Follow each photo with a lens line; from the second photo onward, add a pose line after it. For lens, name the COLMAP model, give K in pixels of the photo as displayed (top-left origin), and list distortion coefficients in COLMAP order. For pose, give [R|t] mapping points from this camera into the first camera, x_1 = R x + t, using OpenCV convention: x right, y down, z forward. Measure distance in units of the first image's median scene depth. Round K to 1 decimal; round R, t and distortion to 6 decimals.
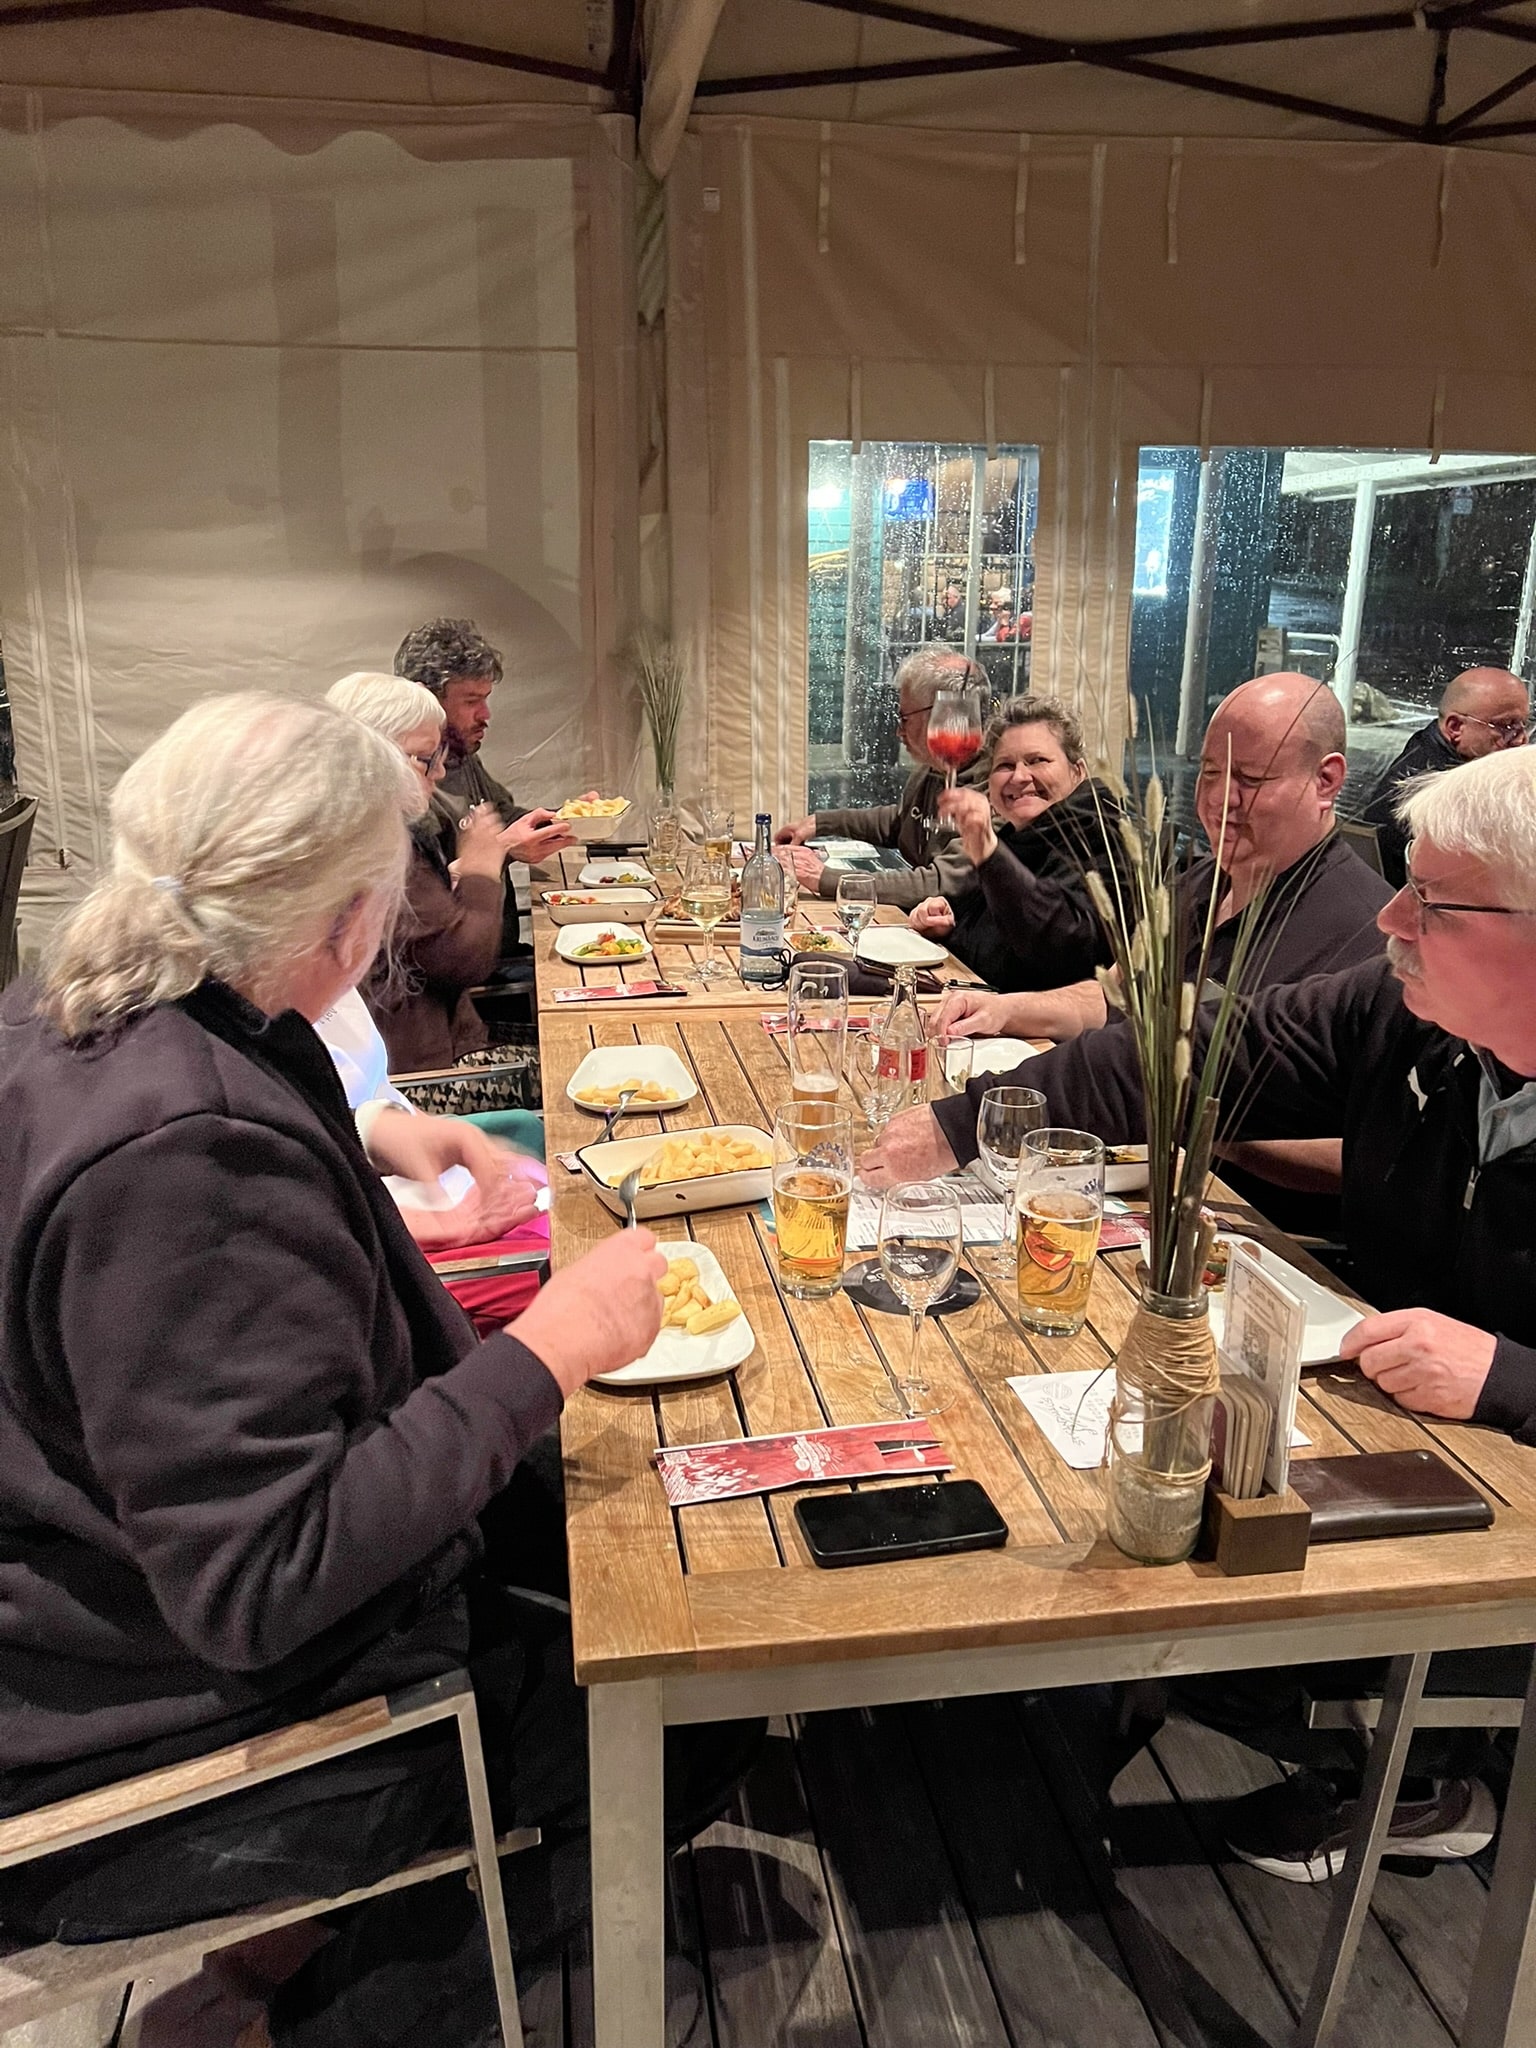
lens RADIAL K [[1539.7, 0, 750.2], [0, 1539.7, 1033.9], [0, 0, 1]] dist [0.044477, -0.044473]
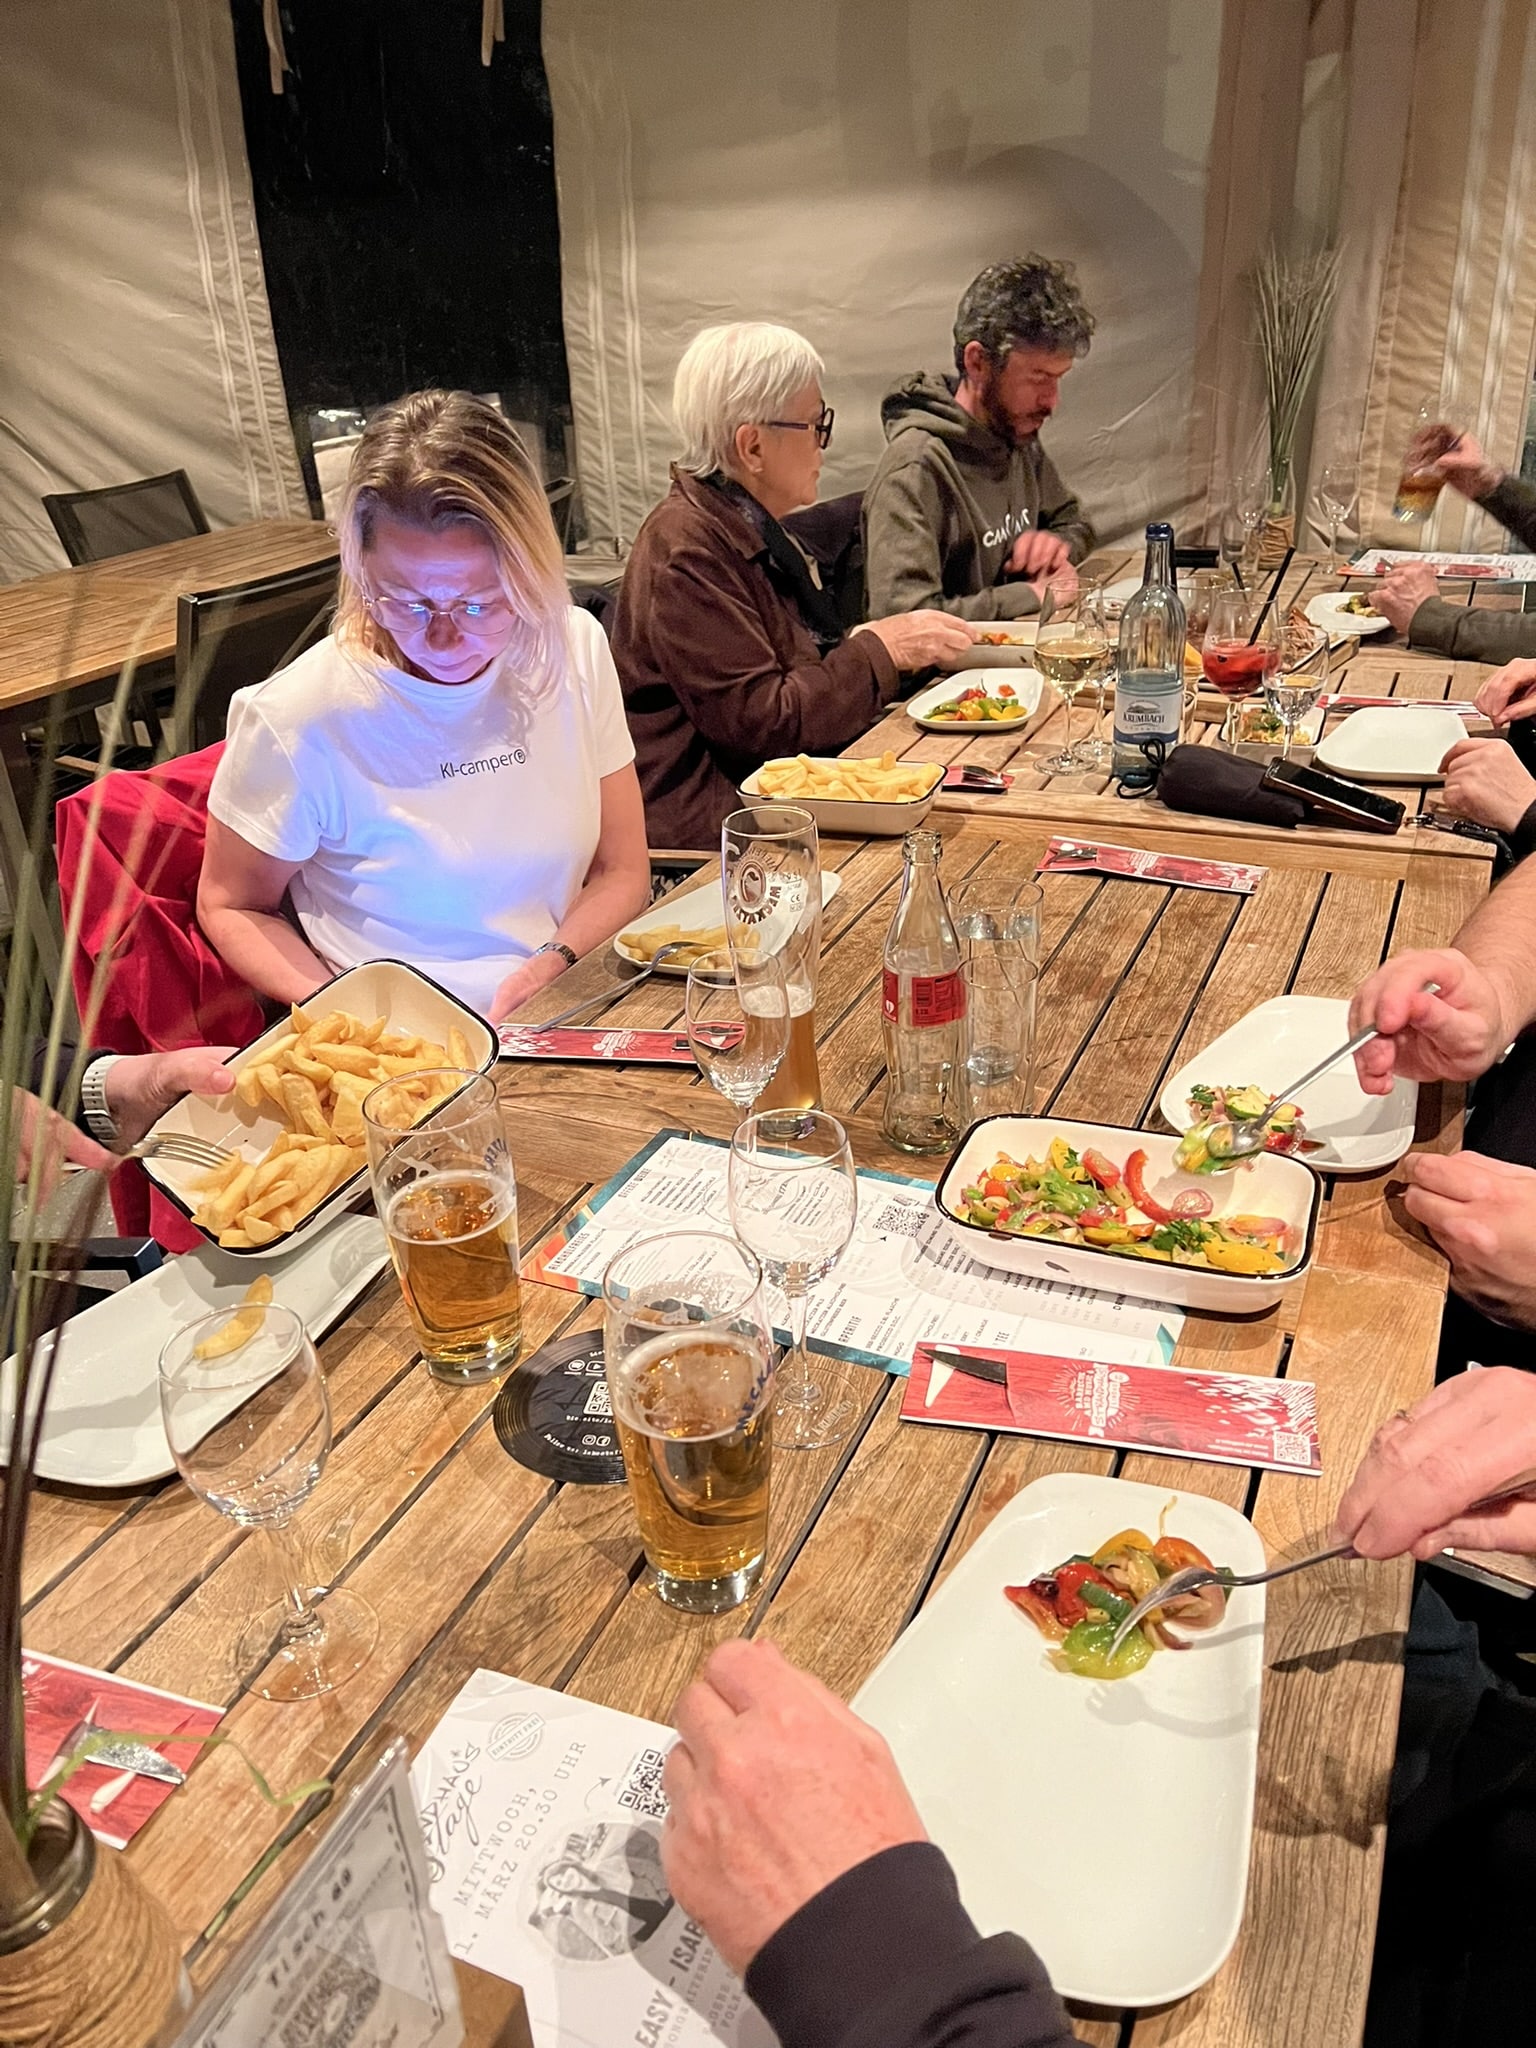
lens RADIAL K [[1552.6, 0, 768.0], [0, 1552.6, 1024.0], [0, 0, 1]] dist [0.069435, -0.072959]
pose [[0.837619, 0.190663, -0.511901, 0.235205], [-0.089828, 0.972429, 0.215205, -0.060529], [0.538819, -0.134277, 0.831651, 0.301759]]
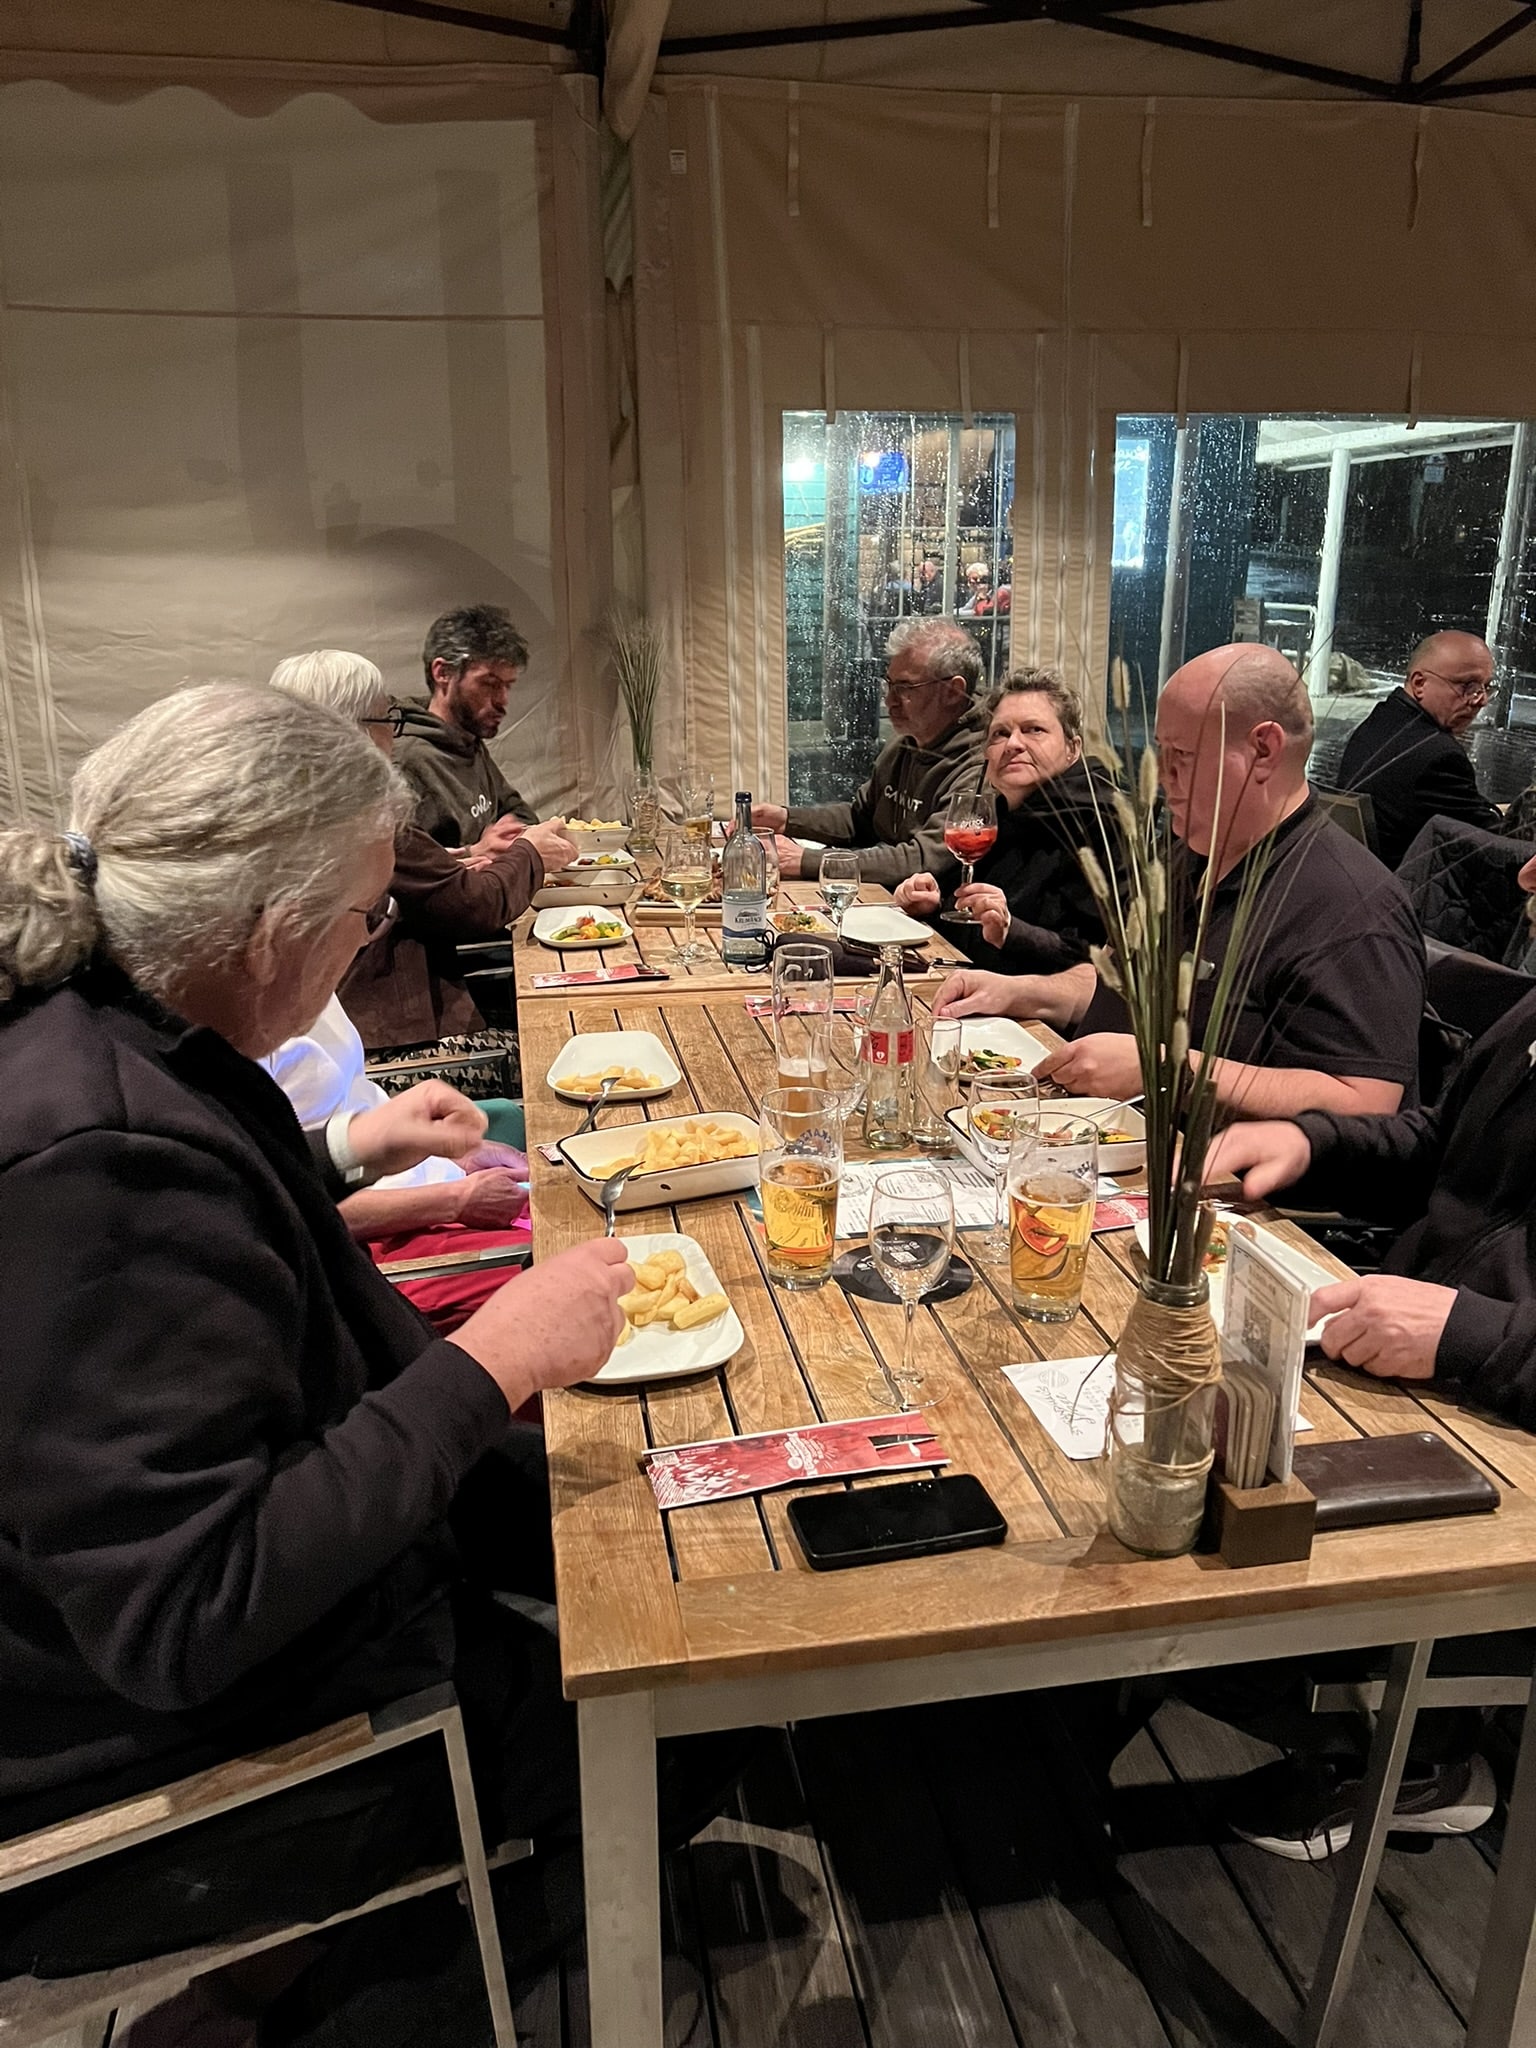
lens RADIAL K [[1536.8, 0, 771.5], [0, 1536.8, 1042.6], [0, 0, 1]] dist [0.048135, -0.049683]
pose [[0.999554, -0.018190, 0.023702, 0.000390], [0.017725, 0.999649, 0.019688, -0.002205], [-0.024052, -0.019260, 0.999525, 0.015873]]
